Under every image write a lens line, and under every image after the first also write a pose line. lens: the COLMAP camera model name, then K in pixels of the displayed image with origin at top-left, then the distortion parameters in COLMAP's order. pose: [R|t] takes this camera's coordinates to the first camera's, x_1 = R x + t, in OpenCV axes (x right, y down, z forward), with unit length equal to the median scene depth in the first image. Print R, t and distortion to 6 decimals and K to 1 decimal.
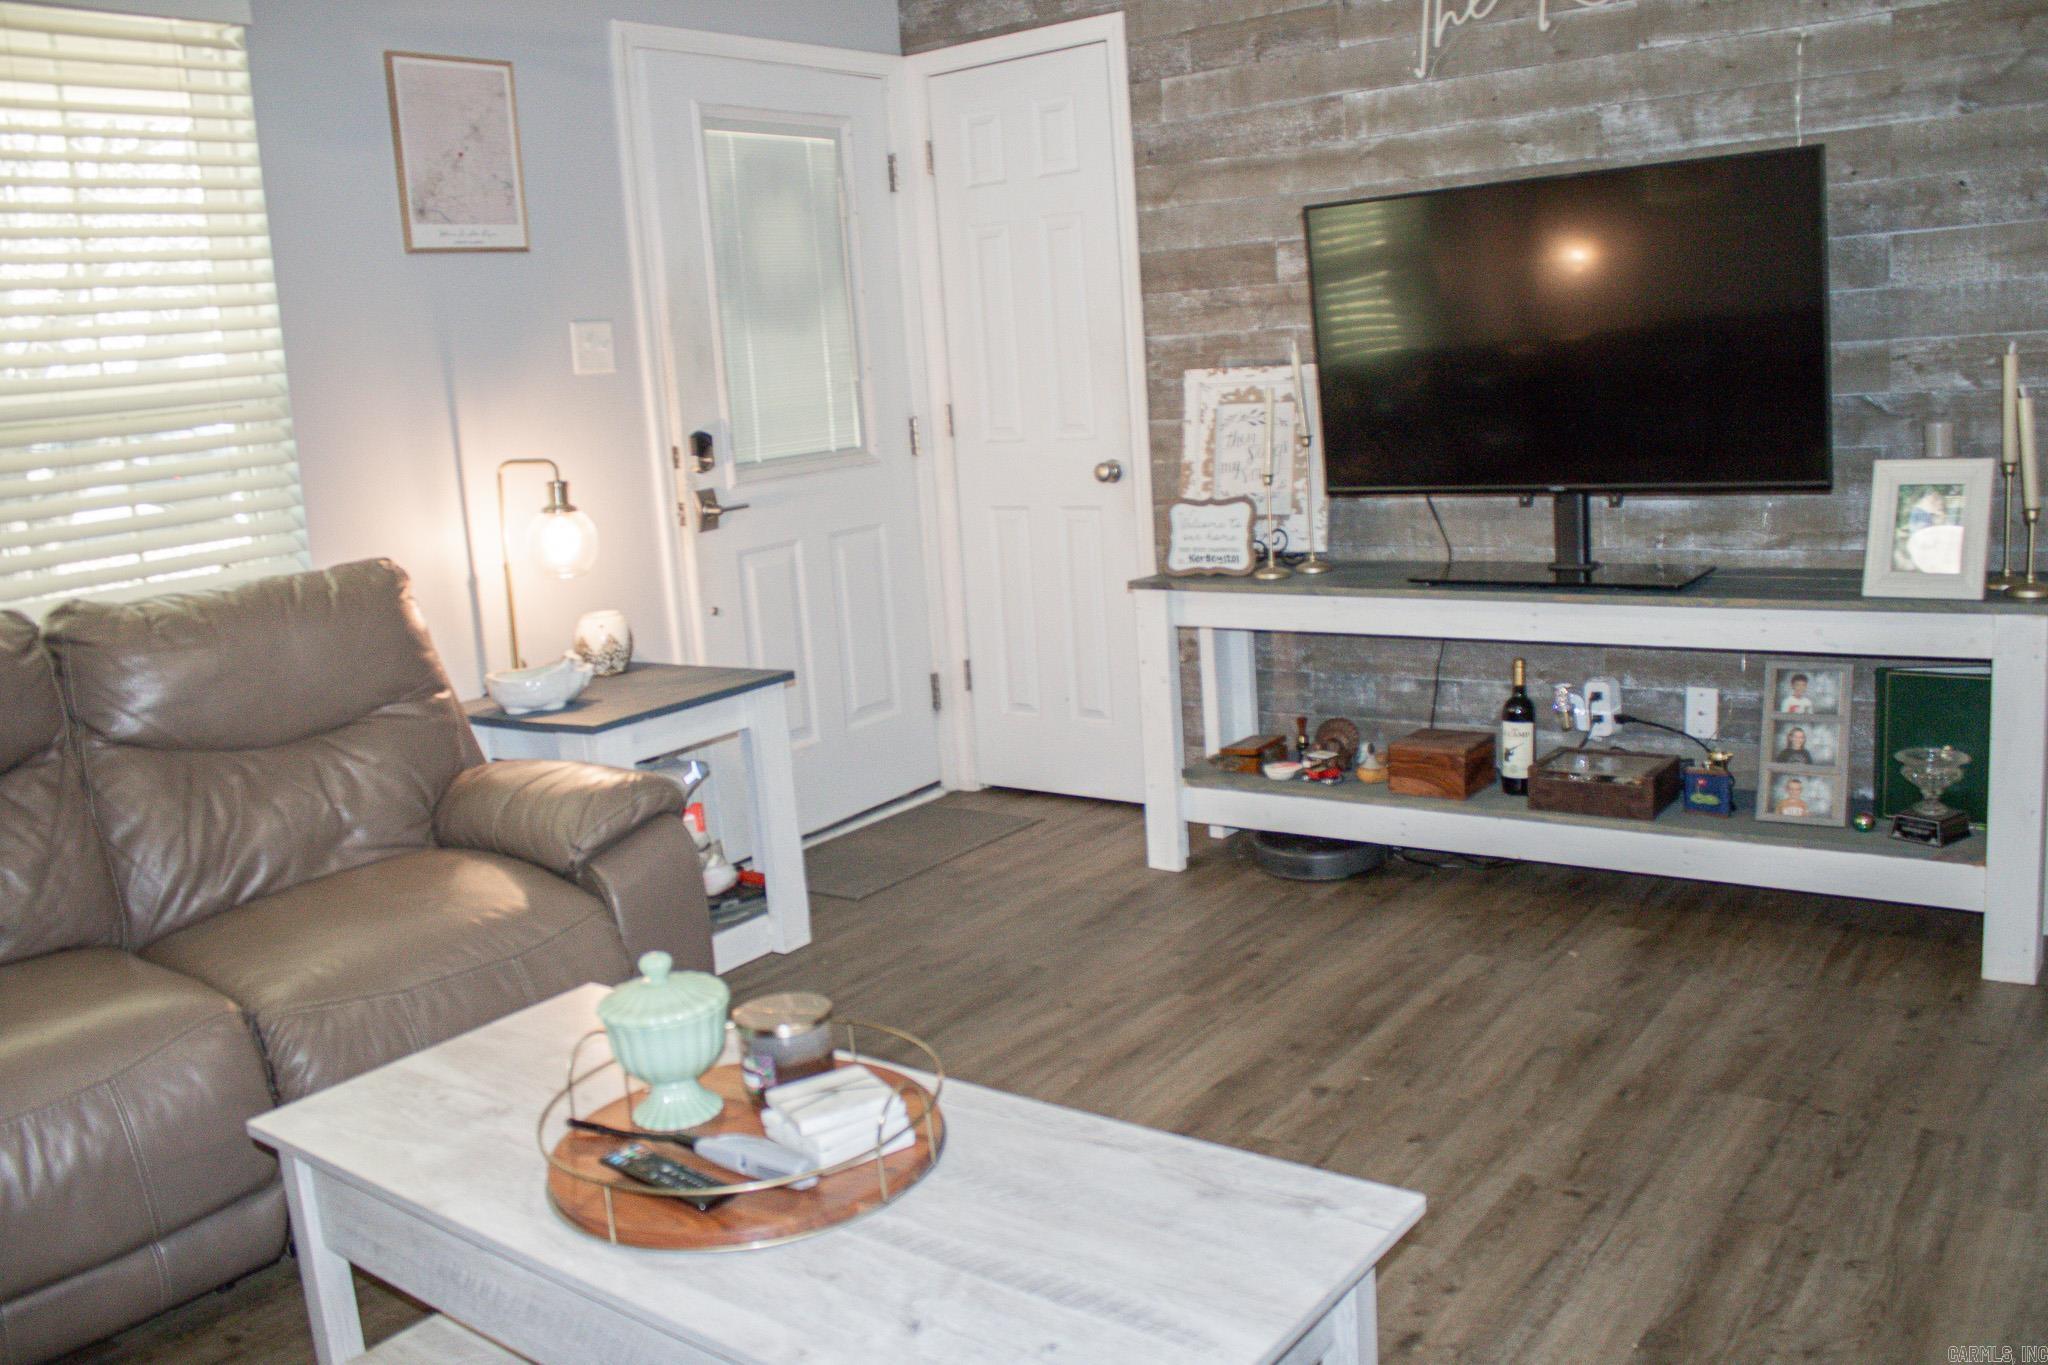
lens RADIAL K [[1726.6, 0, 1034.2], [0, 1726.6, 663.7], [0, 0, 1]] dist [-0.112216, 0.069411]
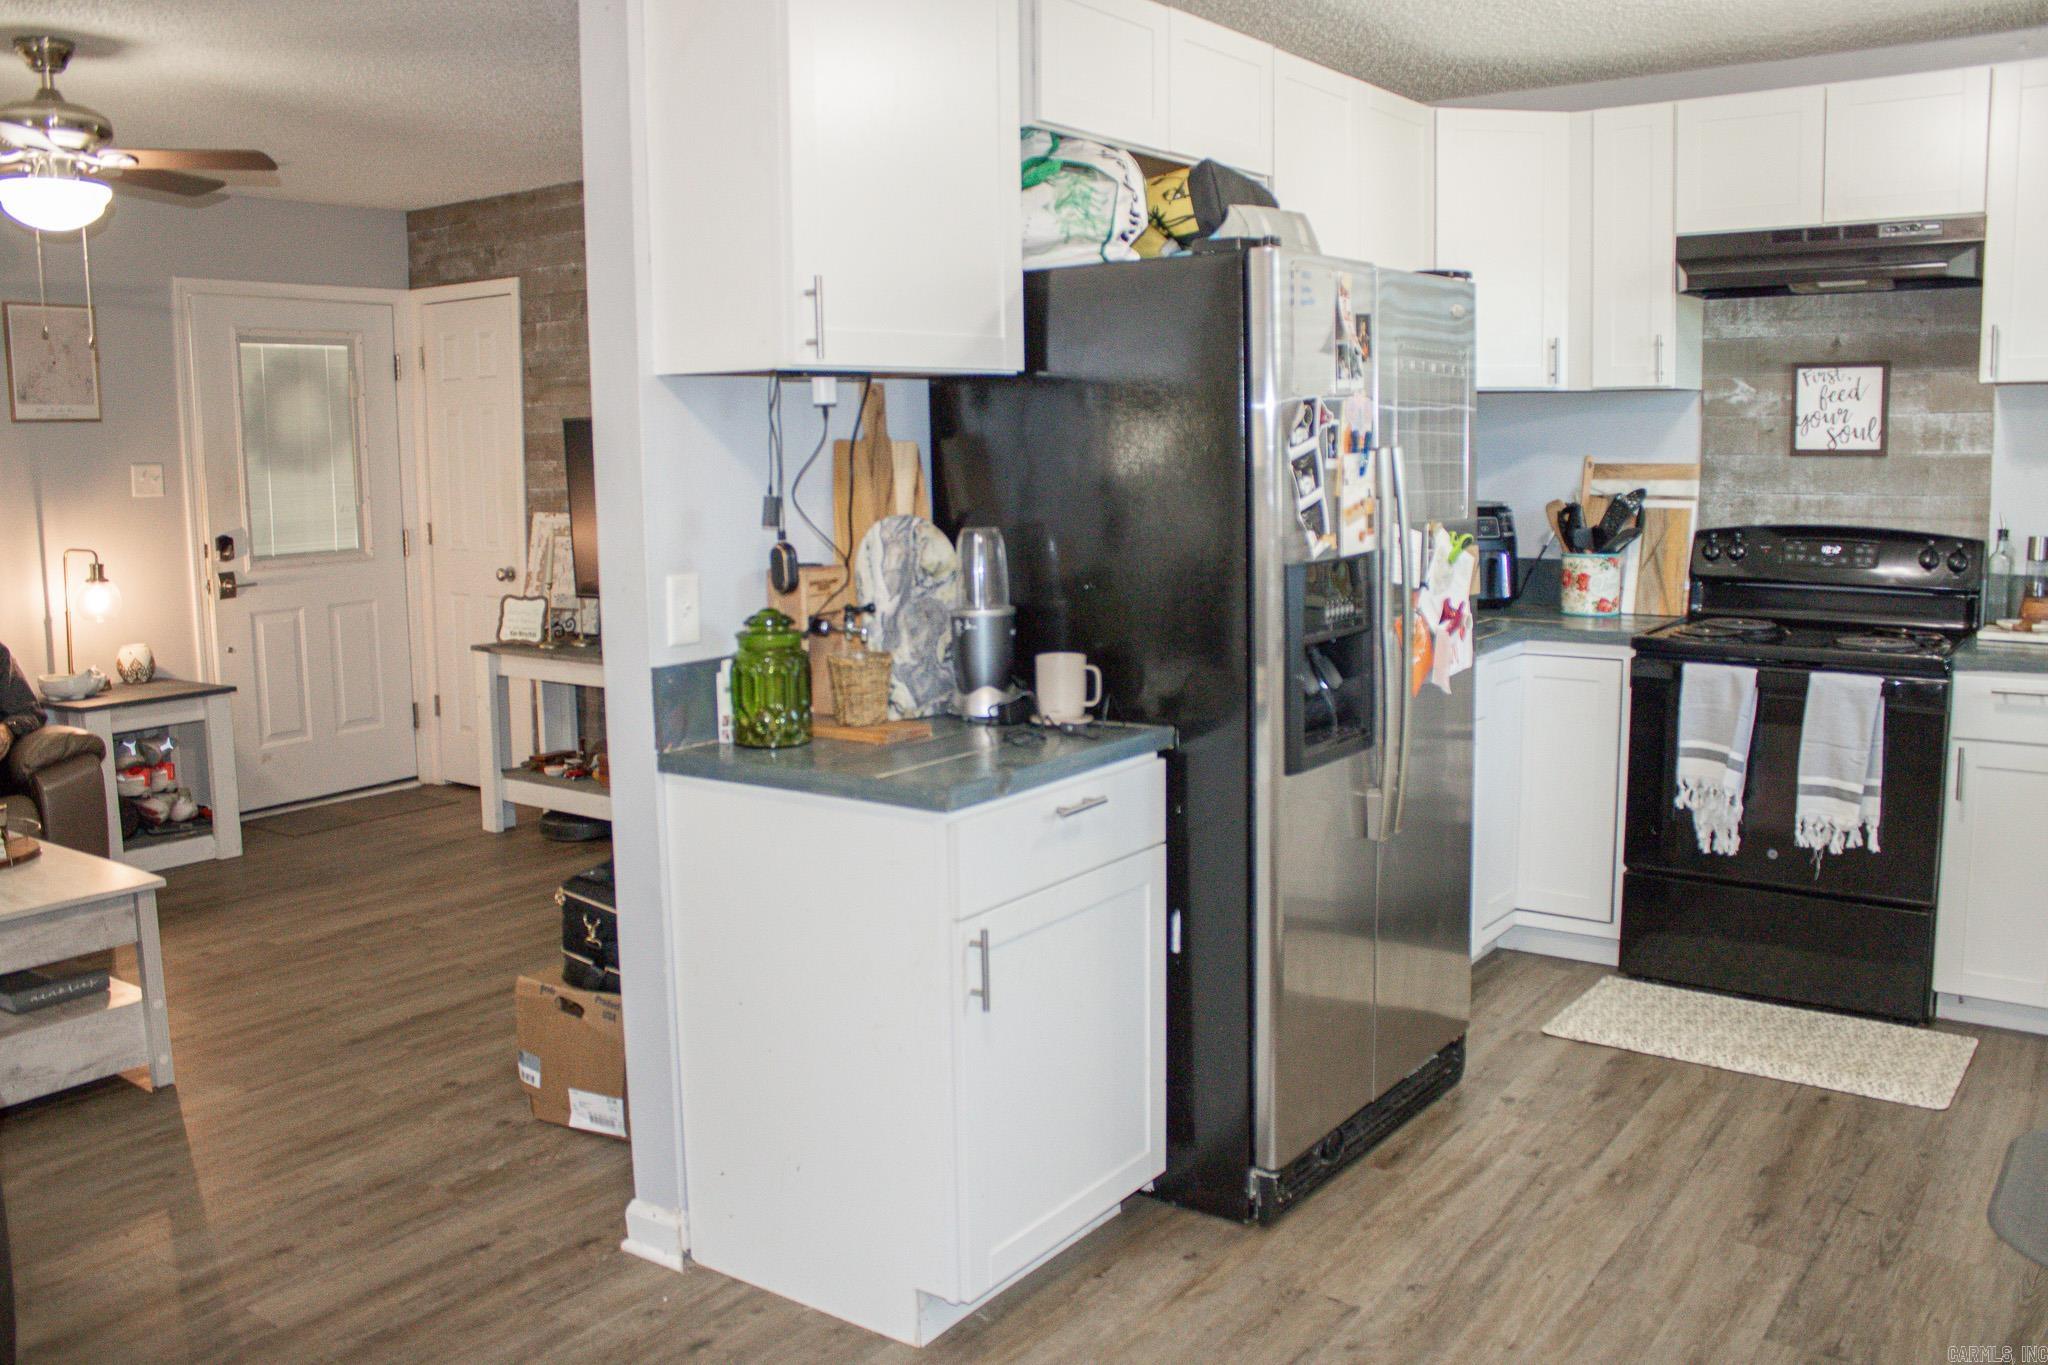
lens RADIAL K [[1726.6, 0, 1024.8], [0, 1726.6, 701.6], [0, 0, 1]] dist [-0.112216, 0.069411]
pose [[0.998237, 0.059343, 0.000806, 0.549664], [-0.059297, 0.997843, -0.028147, 0.017318], [-0.002474, 0.028050, 0.999603, -0.549200]]
